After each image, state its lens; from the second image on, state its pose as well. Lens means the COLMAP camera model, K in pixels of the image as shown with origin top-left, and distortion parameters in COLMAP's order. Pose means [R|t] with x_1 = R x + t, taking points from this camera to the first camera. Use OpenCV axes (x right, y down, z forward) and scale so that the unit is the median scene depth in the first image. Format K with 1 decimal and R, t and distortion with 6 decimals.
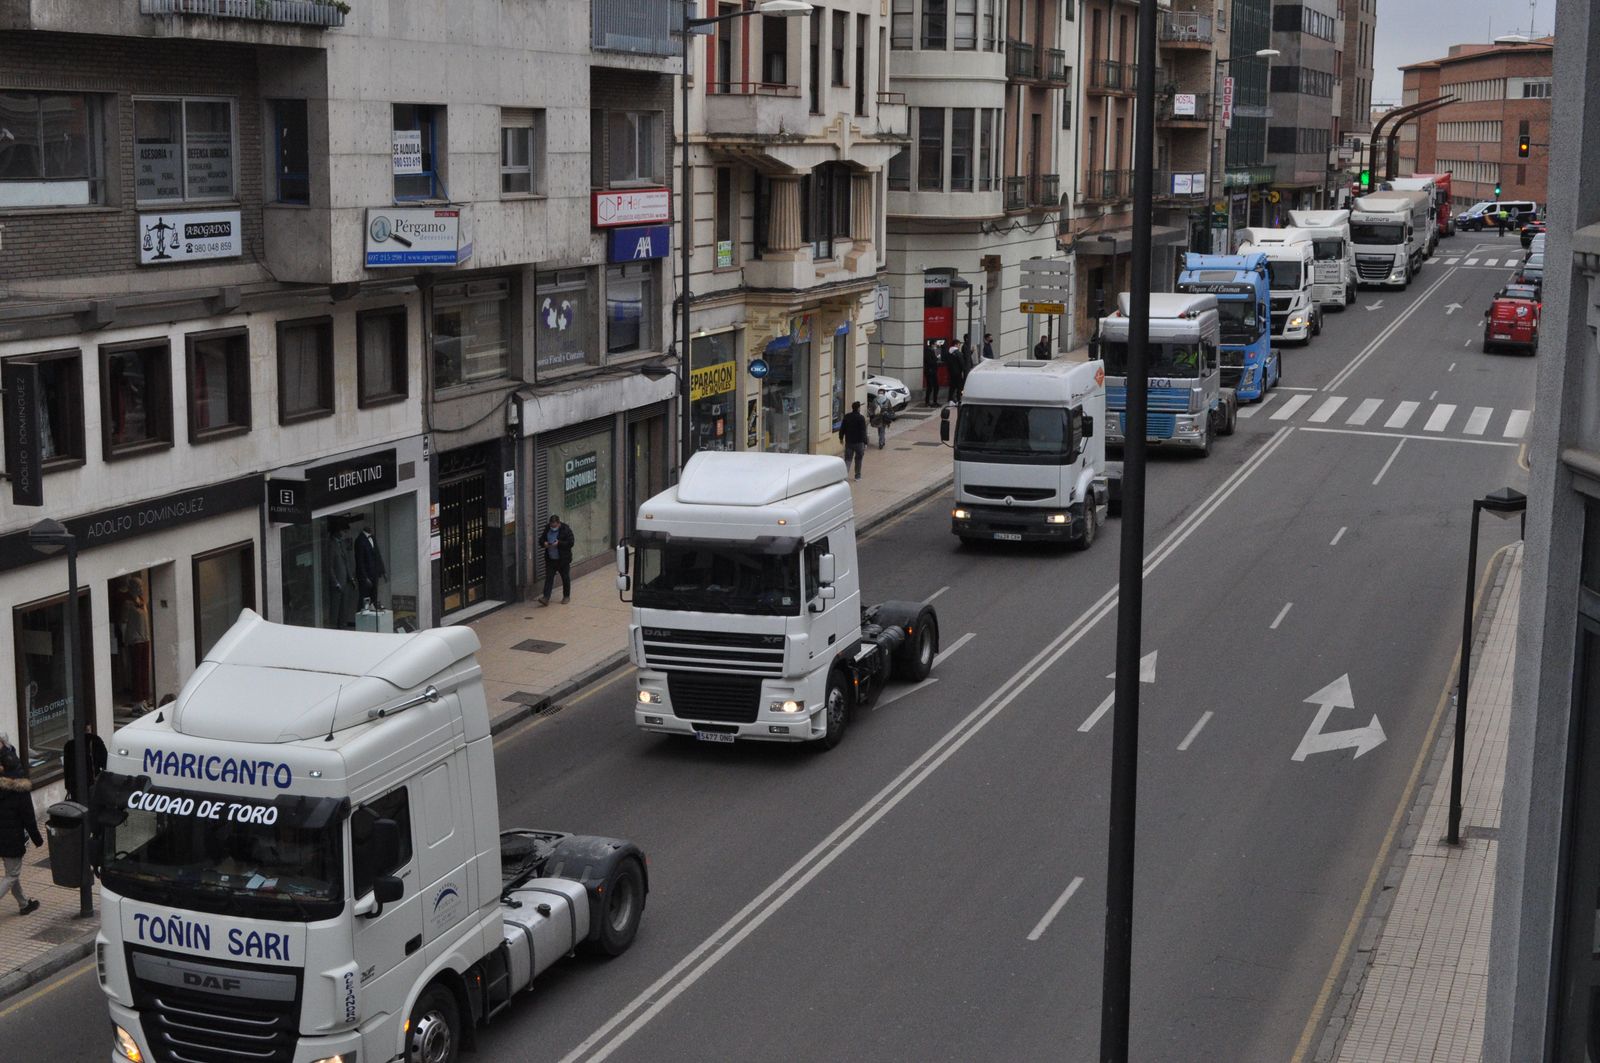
lens RADIAL K [[2212.1, 0, 823.7], [0, 2212.1, 514.9], [0, 0, 1]] dist [-0.024956, 0.000000]
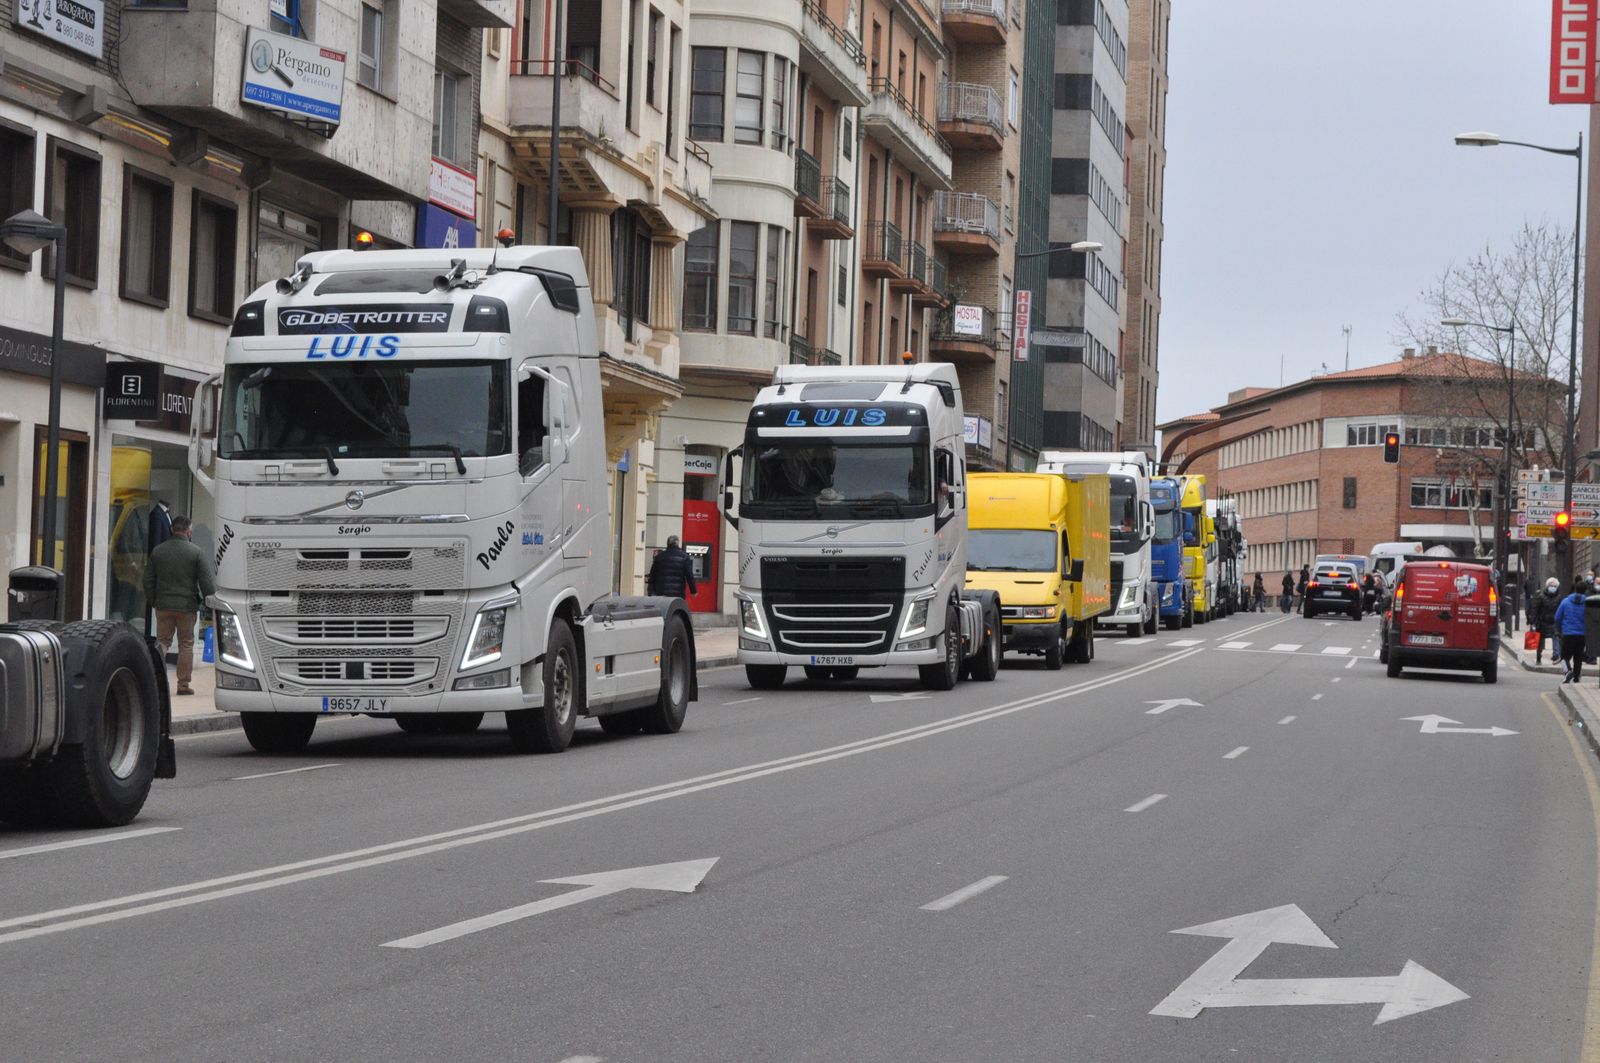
lens RADIAL K [[3456.3, 0, 803.9], [0, 3456.3, 576.1], [0, 0, 1]] dist [0.016681, 0.000000]
pose [[0.985618, 0.026169, 0.166951, -0.139277], [0.003777, 0.984279, -0.176580, 0.175852], [-0.168947, 0.174671, 0.970024, -0.119528]]
